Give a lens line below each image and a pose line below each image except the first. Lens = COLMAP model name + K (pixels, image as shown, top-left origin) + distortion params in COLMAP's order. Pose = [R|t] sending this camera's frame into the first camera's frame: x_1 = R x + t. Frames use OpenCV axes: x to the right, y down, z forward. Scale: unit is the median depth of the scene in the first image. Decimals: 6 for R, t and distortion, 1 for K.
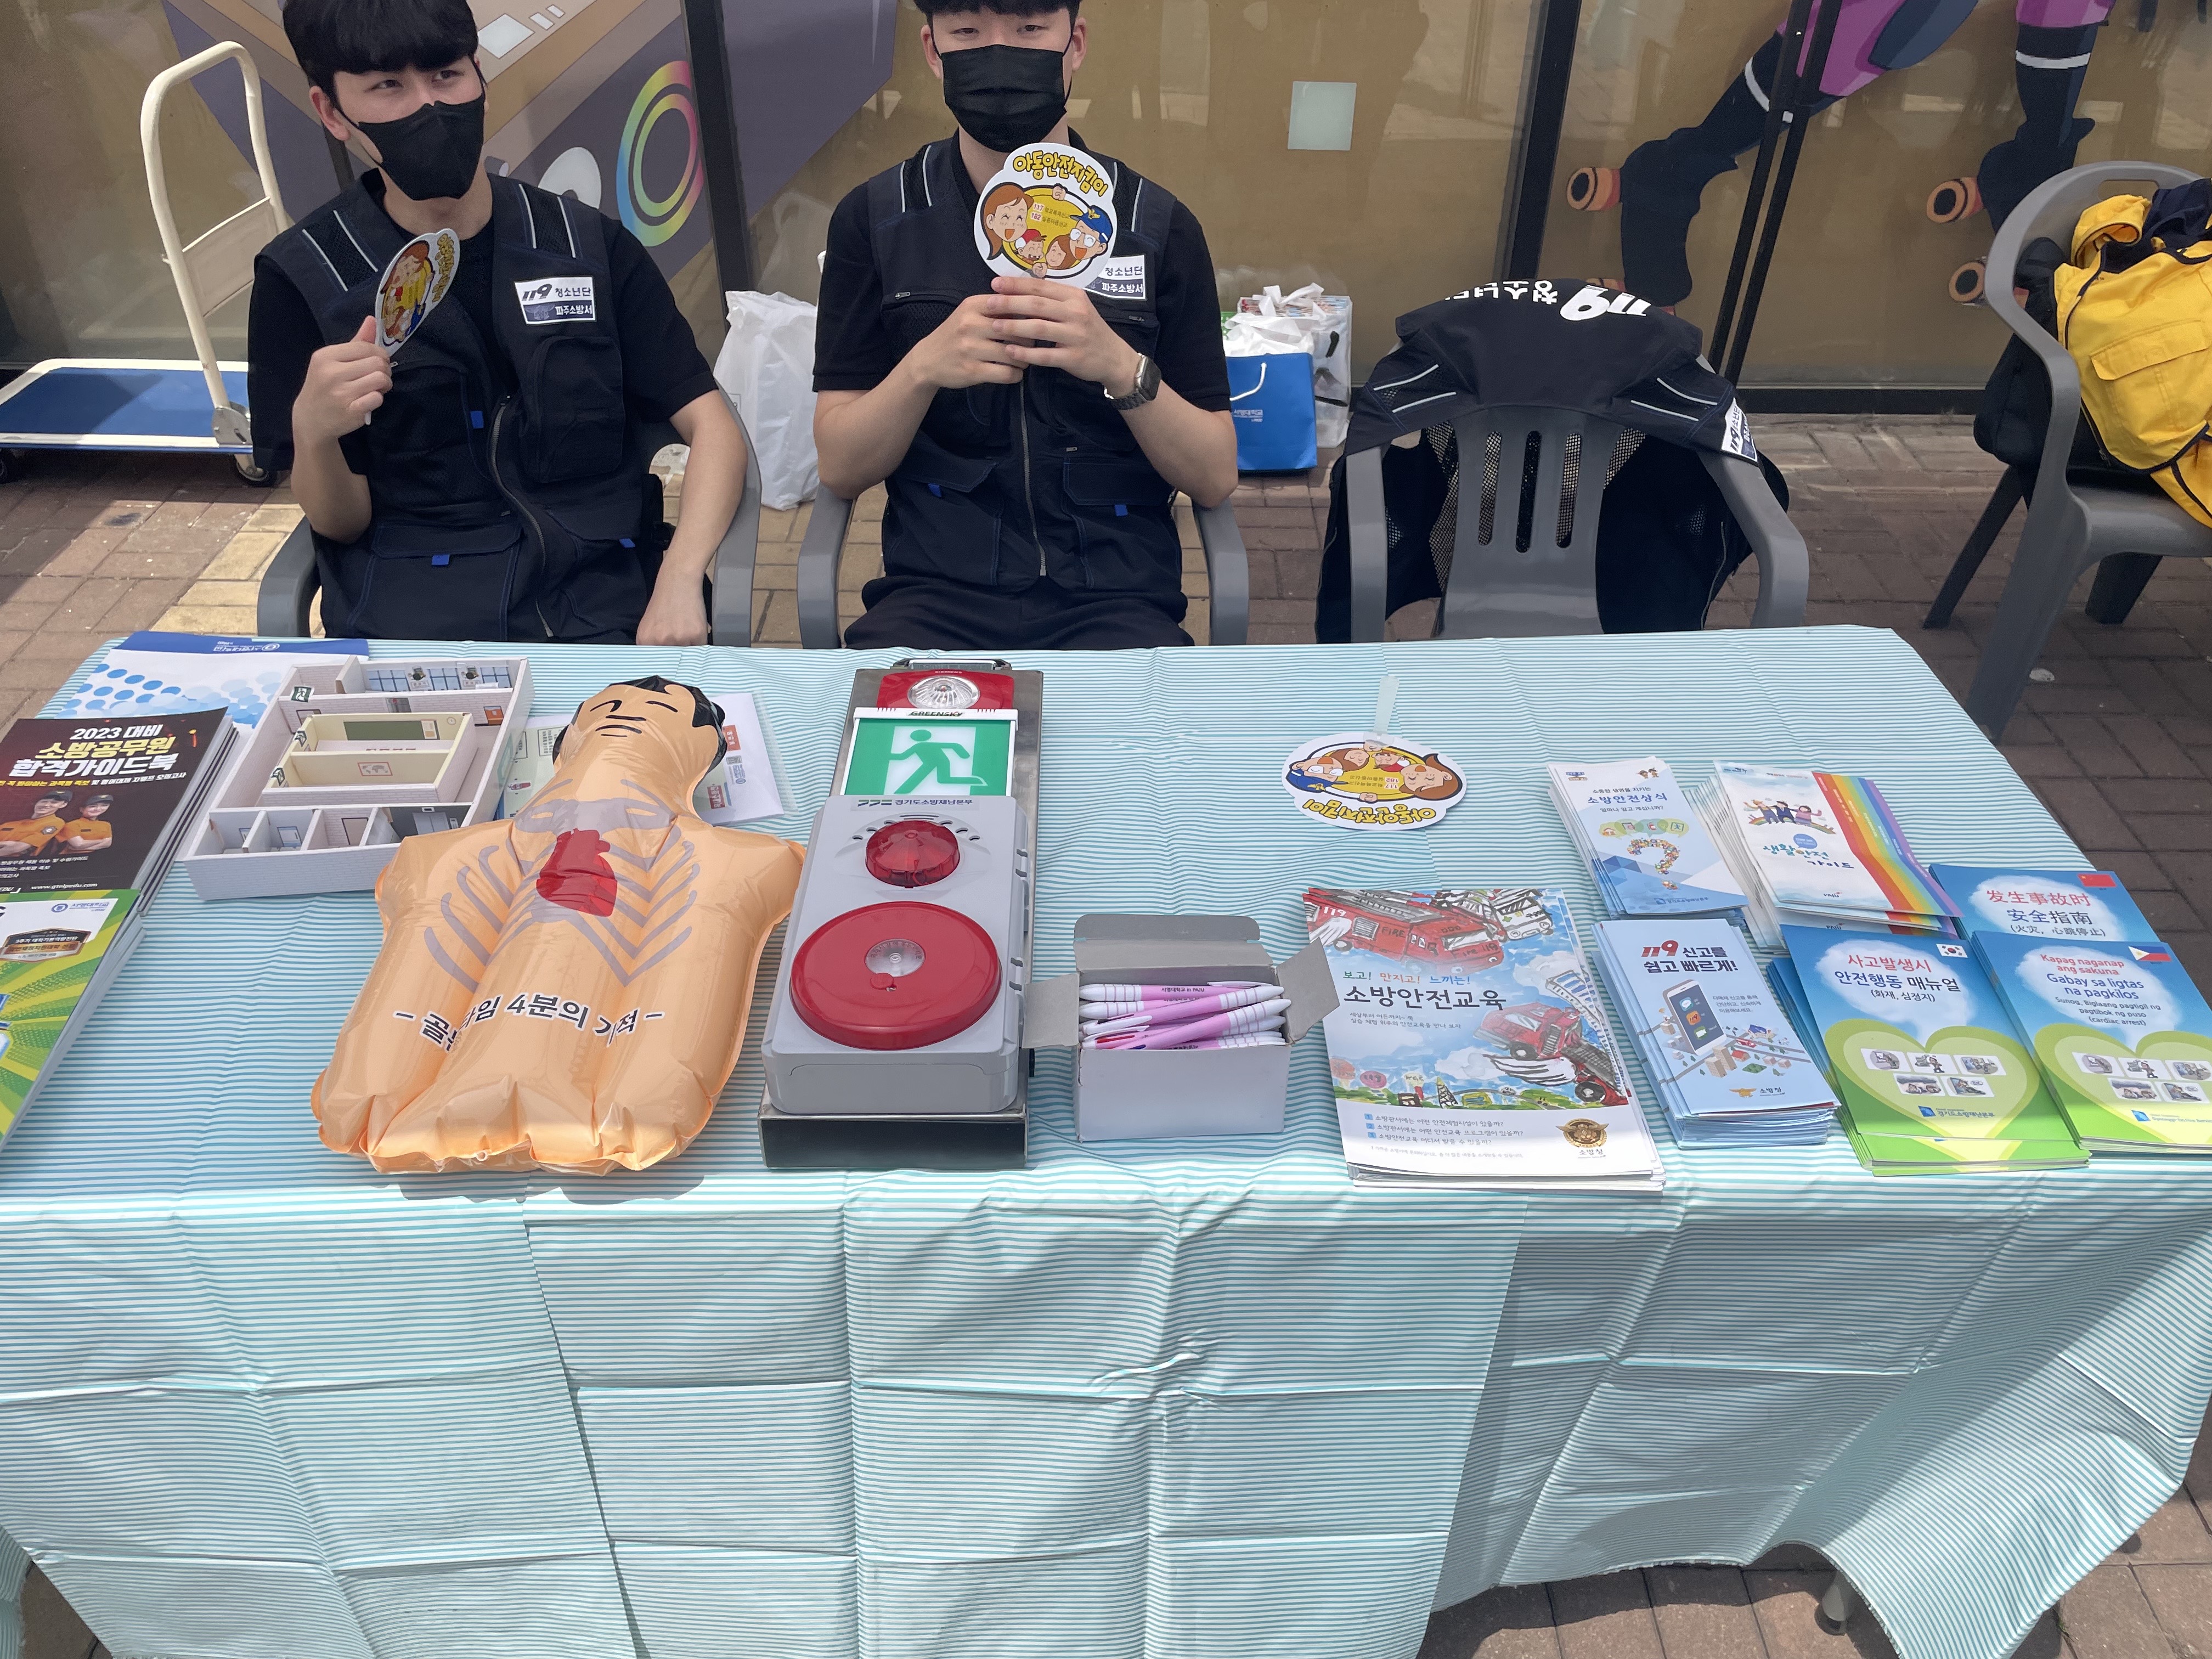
lens RADIAL K [[1721.5, 0, 1095.9], [0, 1721.5, 819.5], [0, 0, 1]] dist [0.060957, -0.055789]
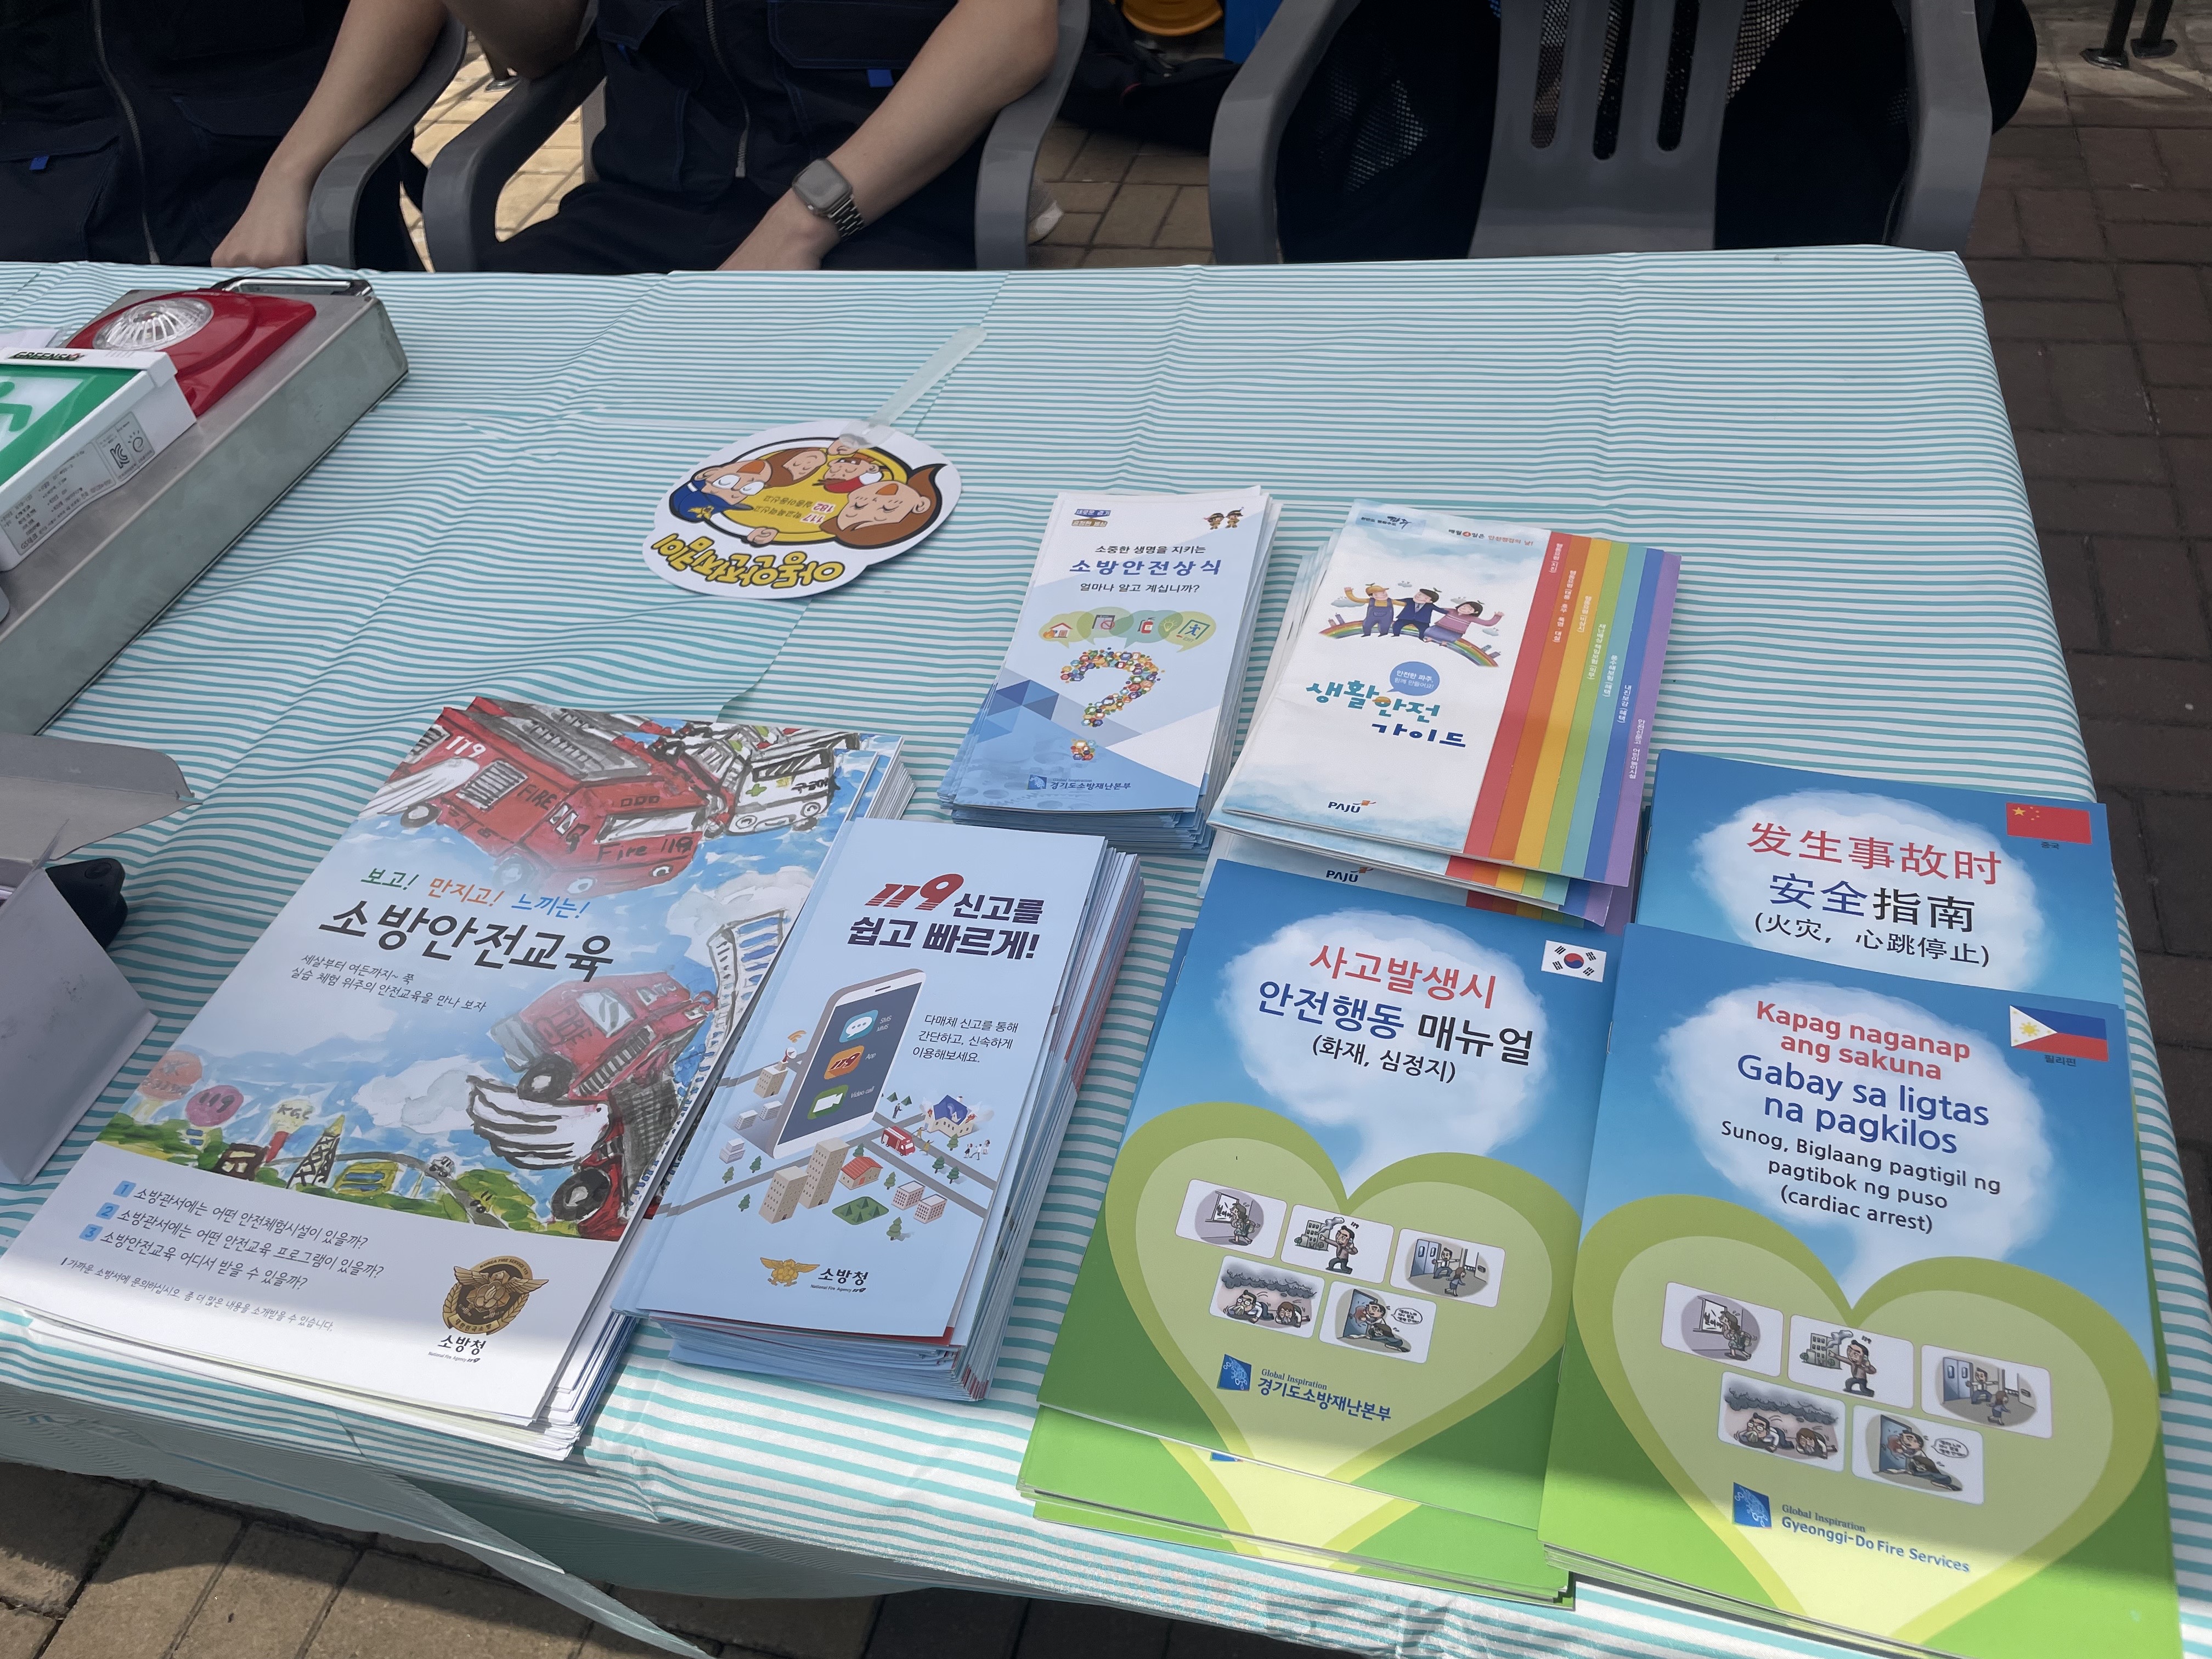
lens RADIAL K [[1721.5, 0, 1080.8], [0, 1721.5, 777.5], [0, 0, 1]] dist [0.060957, -0.055789]
pose [[0.953794, 0.092625, -0.285827, 0.489042], [-0.048981, 0.986504, 0.156237, -0.032473], [0.296441, -0.135017, 0.945459, 0.550998]]
